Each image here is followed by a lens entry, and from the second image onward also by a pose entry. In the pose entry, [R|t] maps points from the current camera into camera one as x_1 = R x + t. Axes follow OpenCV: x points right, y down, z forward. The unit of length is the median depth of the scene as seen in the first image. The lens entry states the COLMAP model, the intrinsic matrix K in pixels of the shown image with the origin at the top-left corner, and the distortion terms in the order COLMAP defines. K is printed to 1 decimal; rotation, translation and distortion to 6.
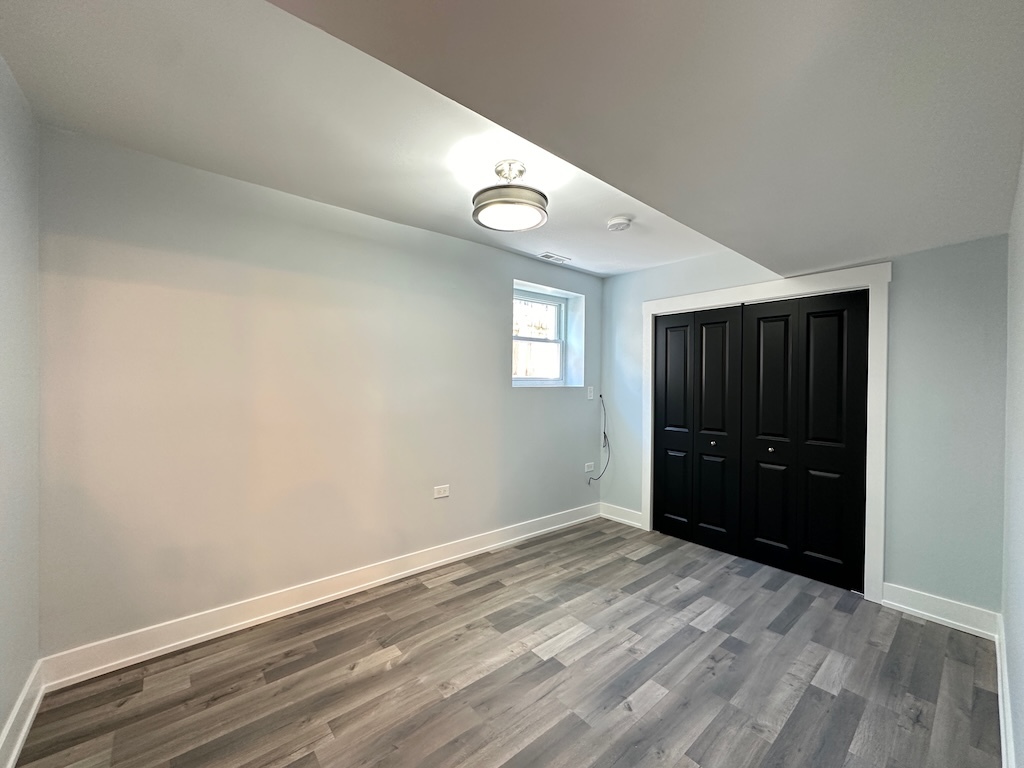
lens RADIAL K [[407.2, 0, 508.0], [0, 407.2, 379.5], [0, 0, 1]] dist [-0.002407, 0.000177]
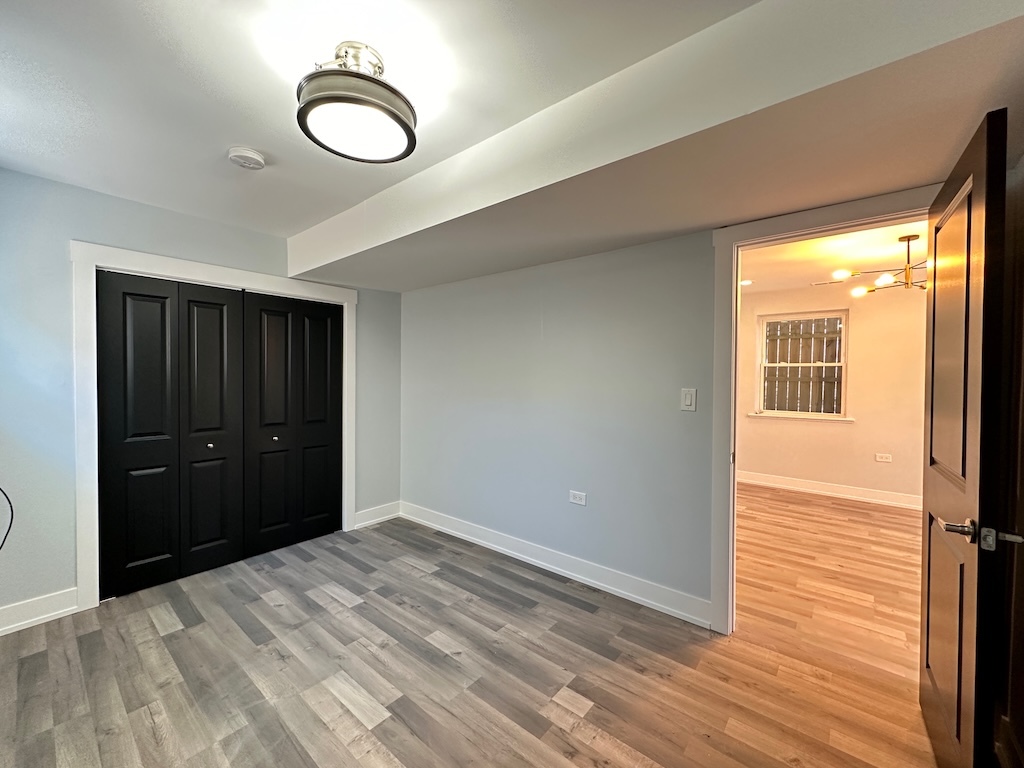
lens RADIAL K [[407.2, 0, 515.7], [0, 407.2, 385.2], [0, 0, 1]] dist [-0.002407, 0.000177]
pose [[-0.177600, -0.029425, 0.983663, -0.698304], [-0.012899, 0.999537, 0.027570, -0.000739], [-0.984018, -0.007792, -0.177898, 0.848512]]
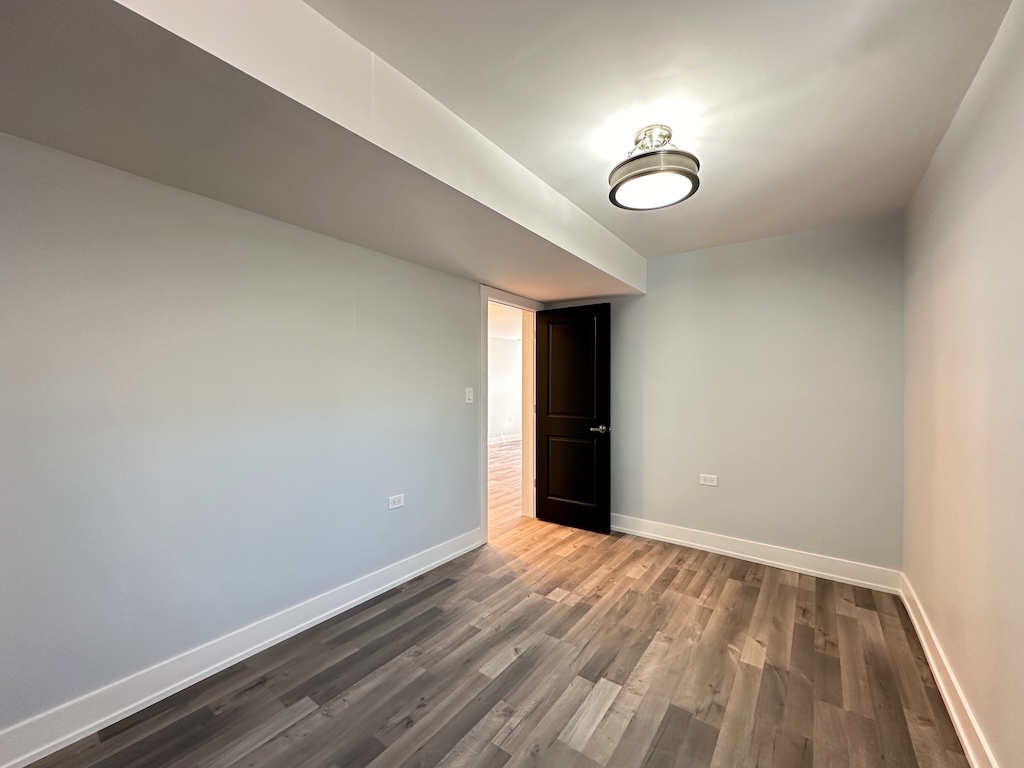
lens RADIAL K [[407.2, 0, 508.6], [0, 407.2, 387.9], [0, 0, 1]] dist [-0.002407, 0.000177]
pose [[-0.975459, -0.012439, -0.219831, 0.479097], [-0.013112, 0.999913, 0.001604, 0.028246], [0.219792, 0.004447, -0.975537, 1.743527]]
